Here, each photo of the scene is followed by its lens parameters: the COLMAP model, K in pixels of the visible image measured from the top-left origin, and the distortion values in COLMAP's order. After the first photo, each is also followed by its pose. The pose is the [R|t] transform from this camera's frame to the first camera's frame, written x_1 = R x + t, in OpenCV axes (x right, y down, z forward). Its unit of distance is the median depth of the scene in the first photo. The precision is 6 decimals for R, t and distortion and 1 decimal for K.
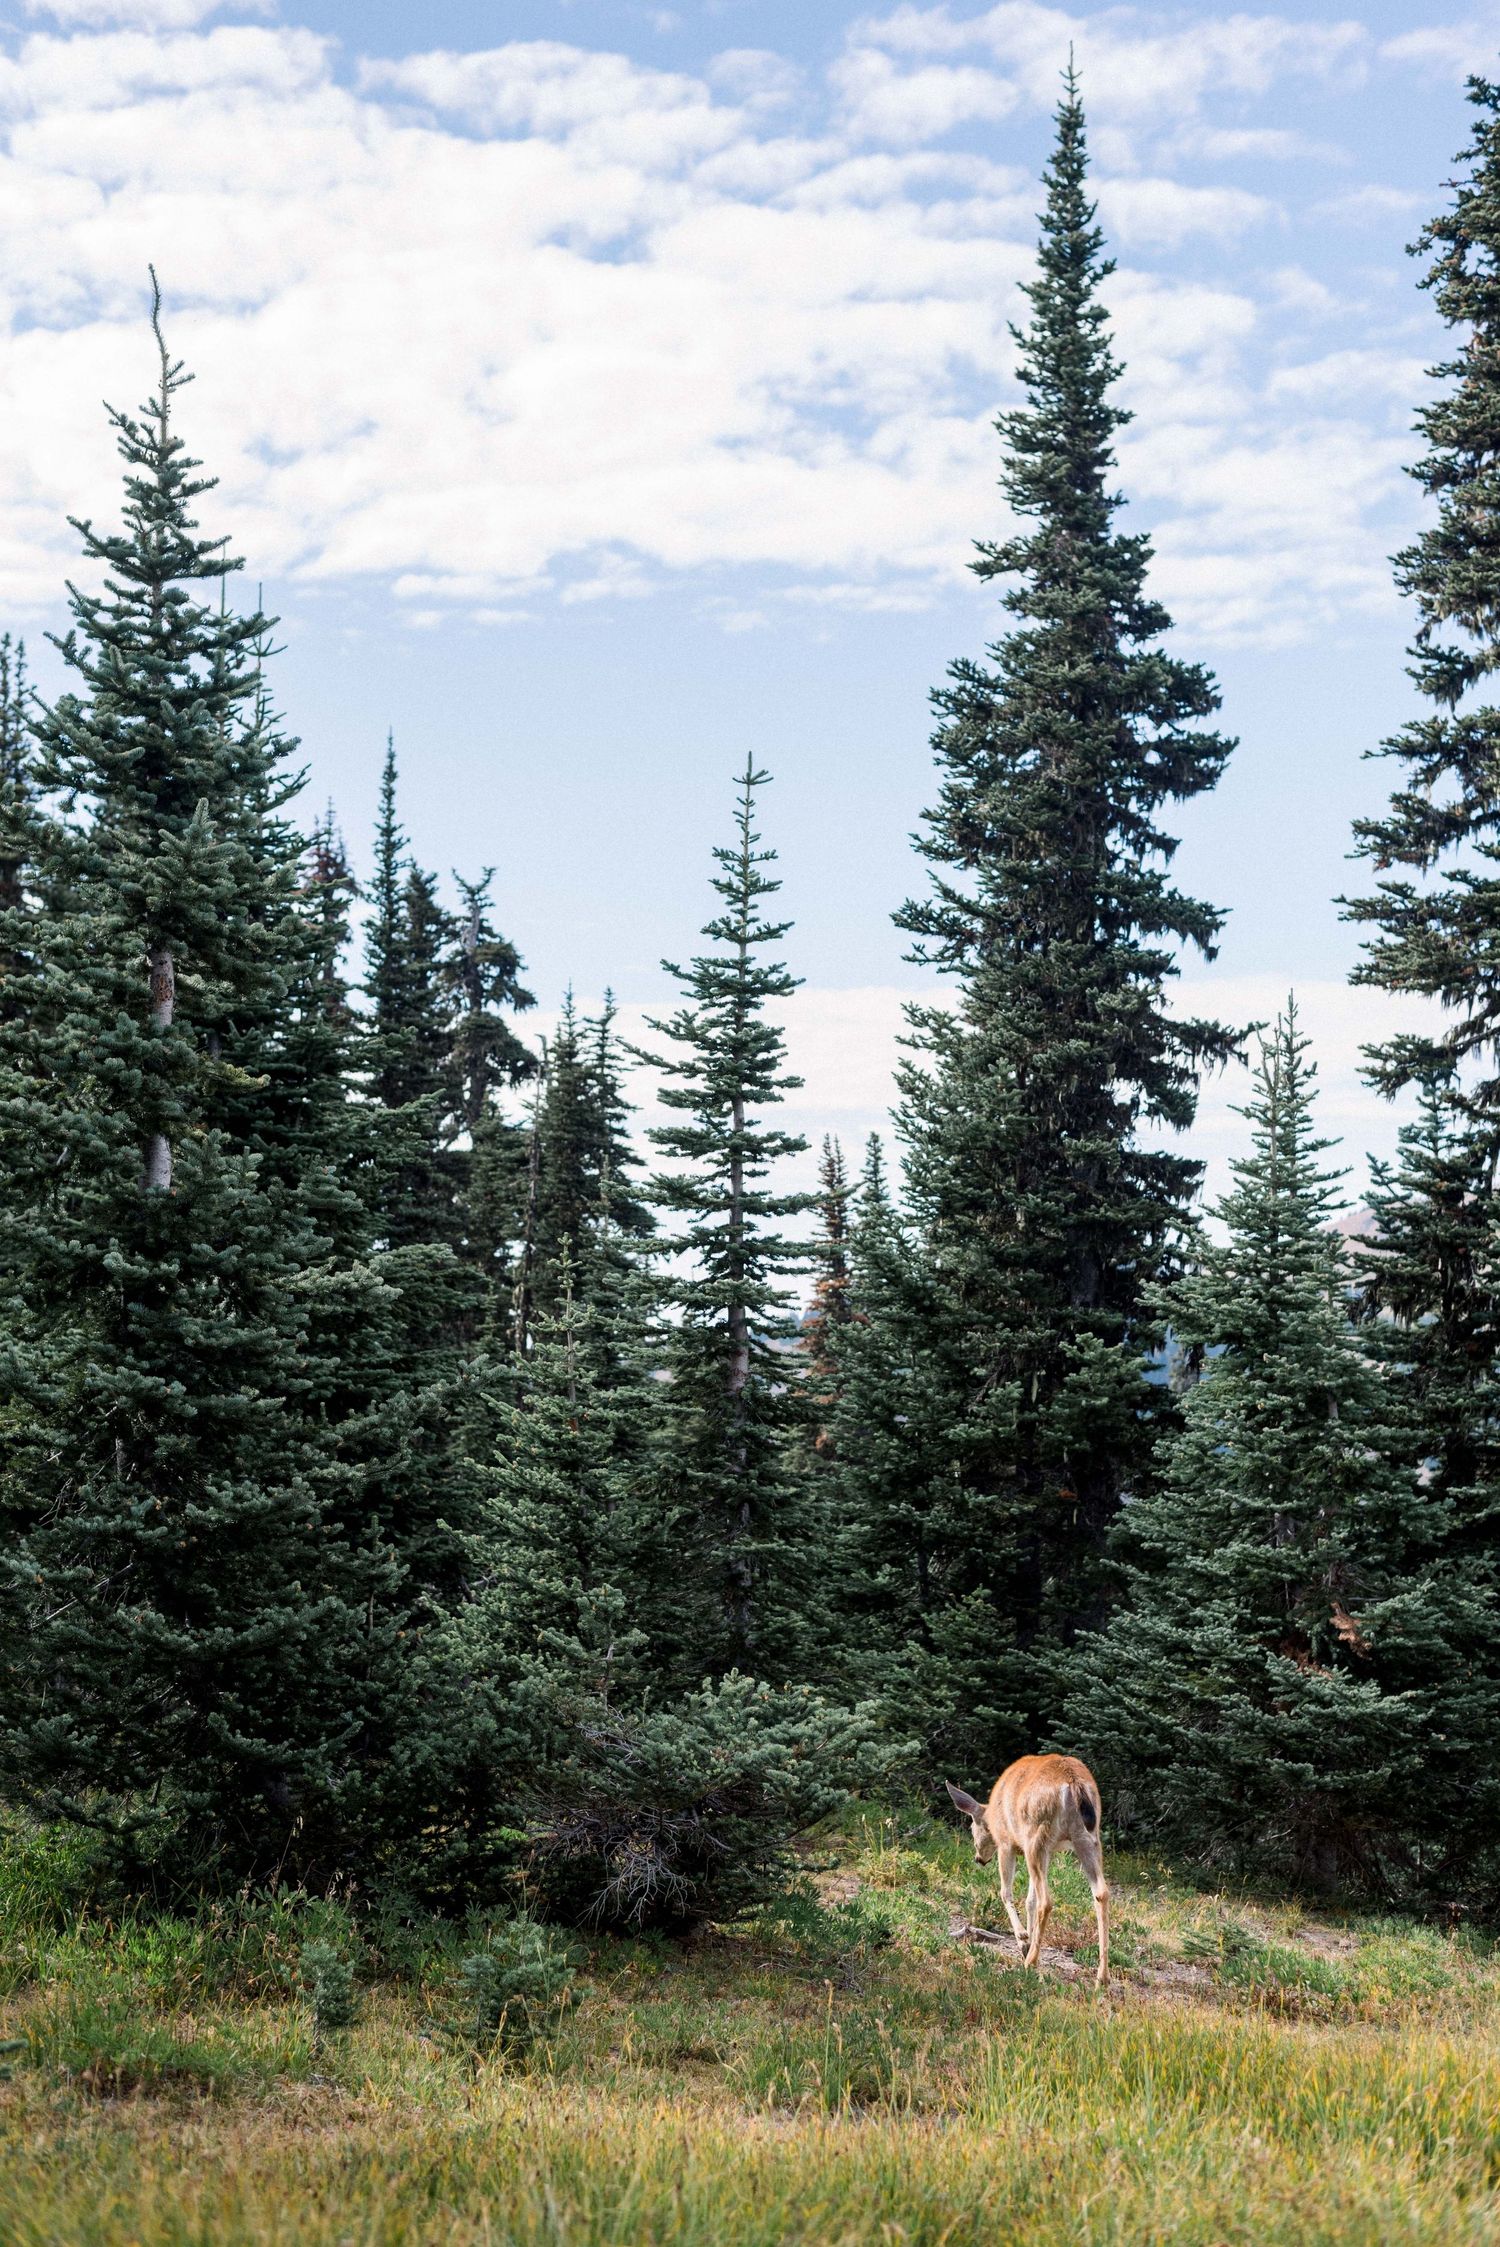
lens RADIAL K [[3181.6, 0, 750.5], [0, 3181.6, 1108.9], [0, 0, 1]] dist [0.001803, 0.048862]
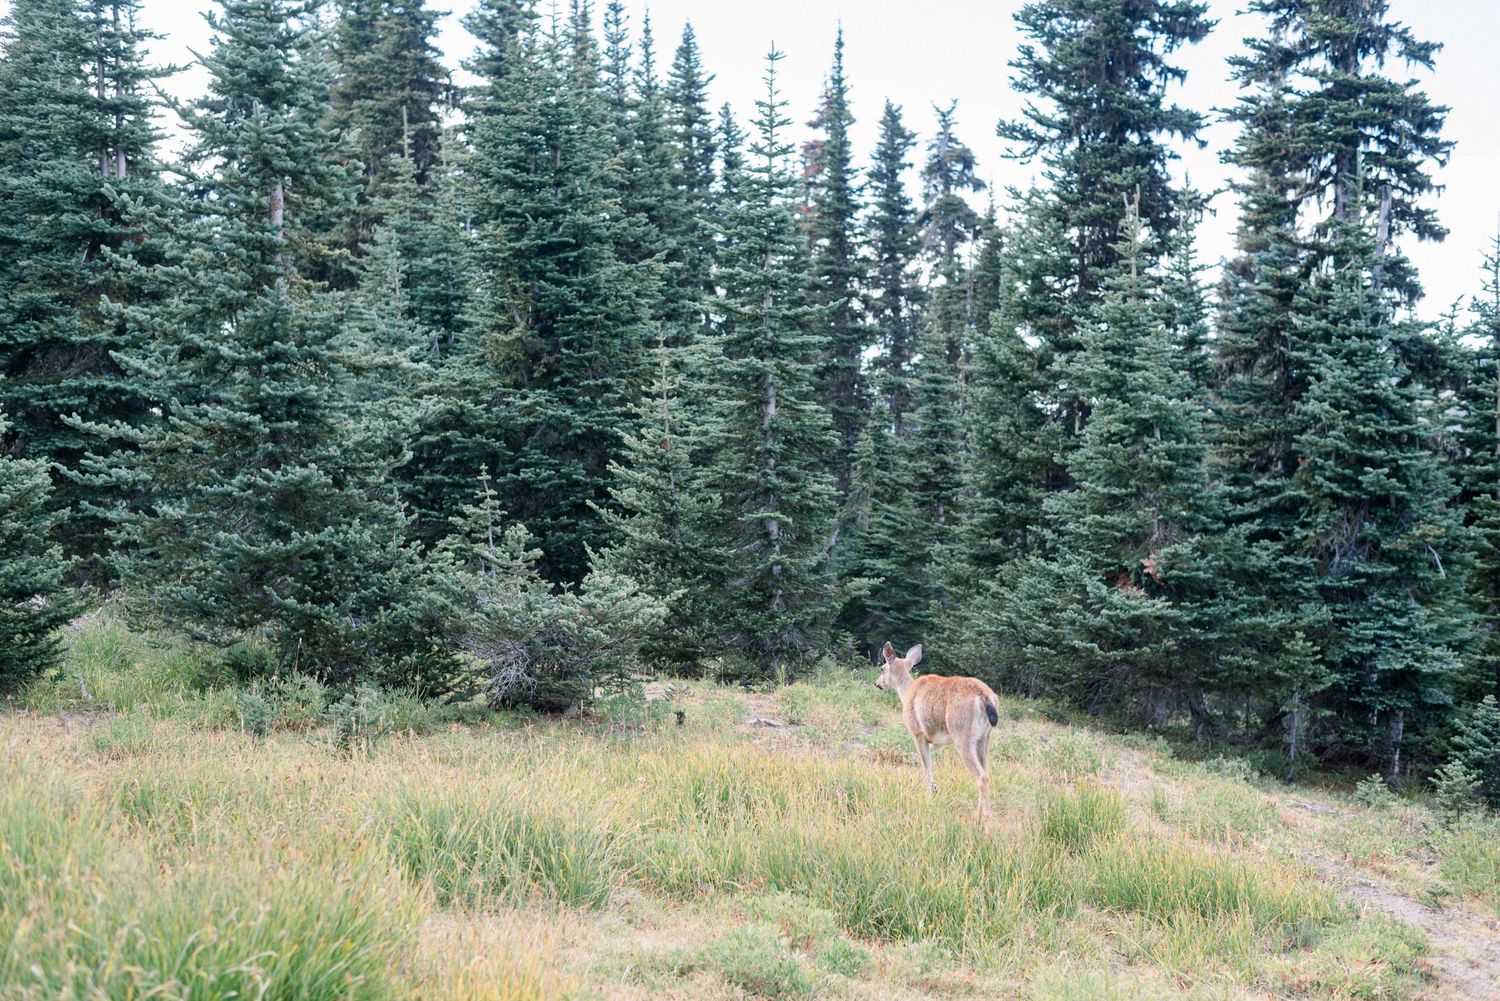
lens RADIAL K [[2123.9, 0, 750.0], [0, 2123.9, 500.5], [0, 0, 1]] dist [0.001803, 0.048862]
pose [[0.970405, -0.004523, -0.241442, 0.181622], [0.031782, 0.993519, 0.109128, 0.003449], [0.239383, -0.113572, 0.964260, -0.068488]]
